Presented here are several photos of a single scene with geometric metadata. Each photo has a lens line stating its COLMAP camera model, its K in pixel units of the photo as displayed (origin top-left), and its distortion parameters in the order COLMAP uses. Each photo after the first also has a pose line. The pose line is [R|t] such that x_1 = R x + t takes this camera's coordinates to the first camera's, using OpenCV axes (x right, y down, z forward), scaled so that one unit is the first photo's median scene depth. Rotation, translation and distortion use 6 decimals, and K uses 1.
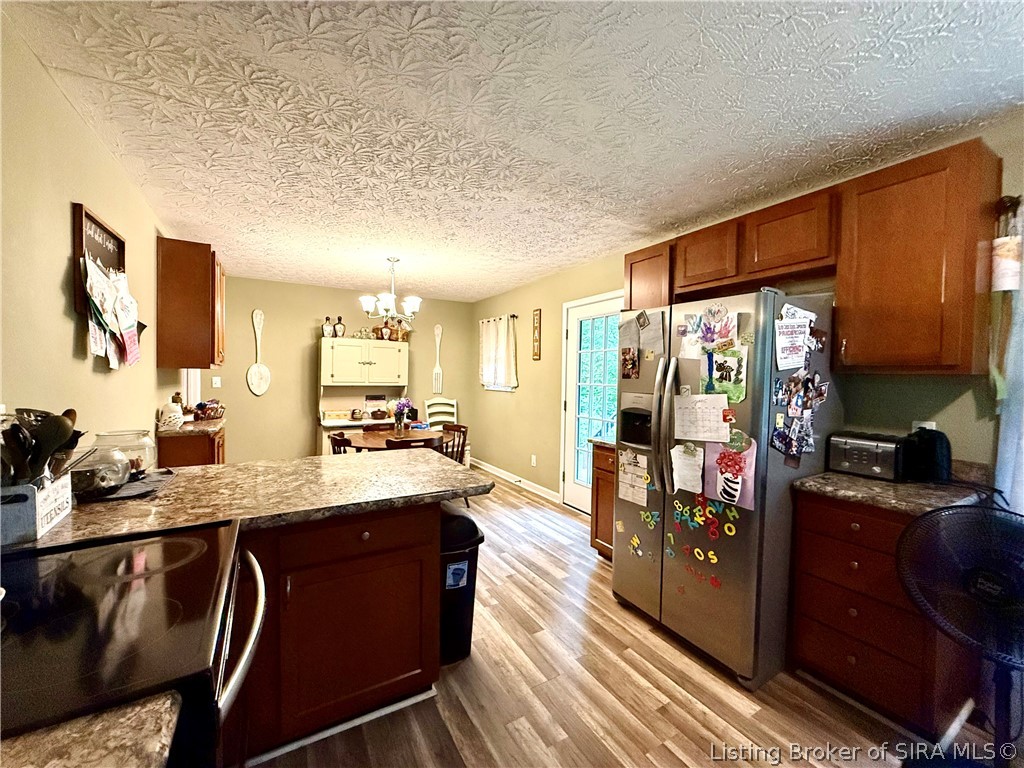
lens RADIAL K [[407.4, 0, 509.4], [0, 407.4, 384.0], [0, 0, 1]] dist [0.000587, -0.000268]
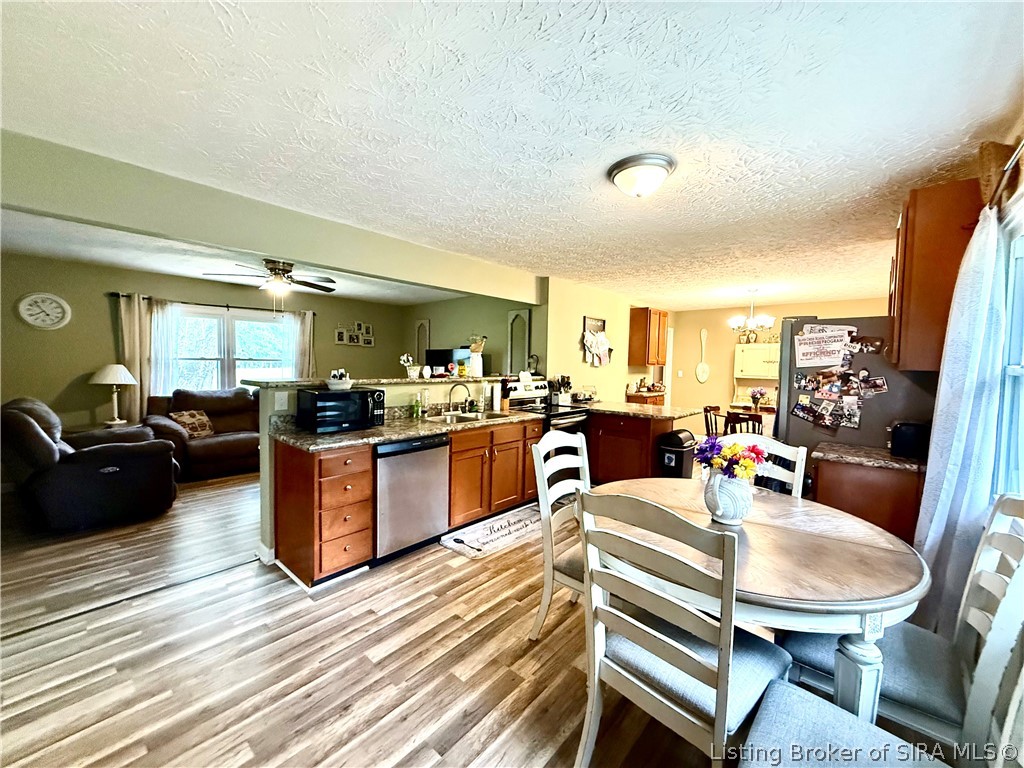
lens RADIAL K [[407.4, 0, 509.4], [0, 407.4, 384.0], [0, 0, 1]] dist [0.000587, -0.000268]
pose [[0.308928, 0.042696, -0.950127, 0.747425], [-0.036455, 0.998789, 0.033029, 0.008362], [0.950387, 0.024433, 0.310110, -0.231223]]
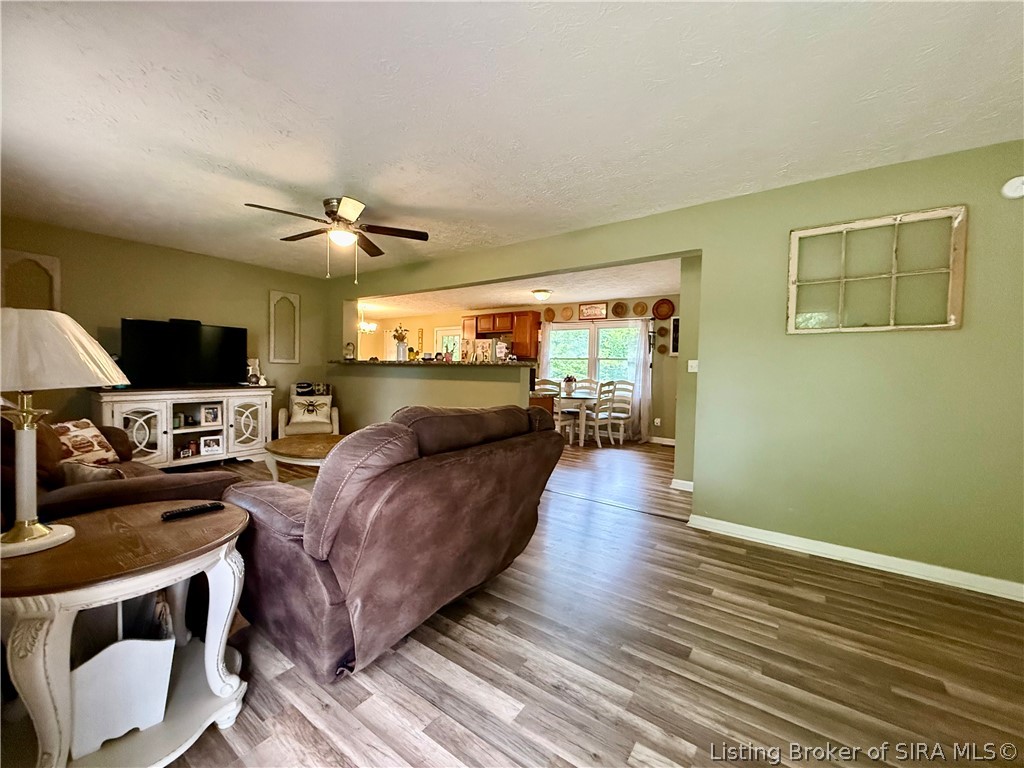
lens RADIAL K [[407.4, 0, 509.4], [0, 407.4, 384.0], [0, 0, 1]] dist [0.000587, -0.000268]
pose [[0.914118, -0.007536, 0.405377, -0.416820], [-0.000584, 0.999802, 0.019905, 0.071490], [-0.405447, -0.018432, 0.913933, -1.278513]]
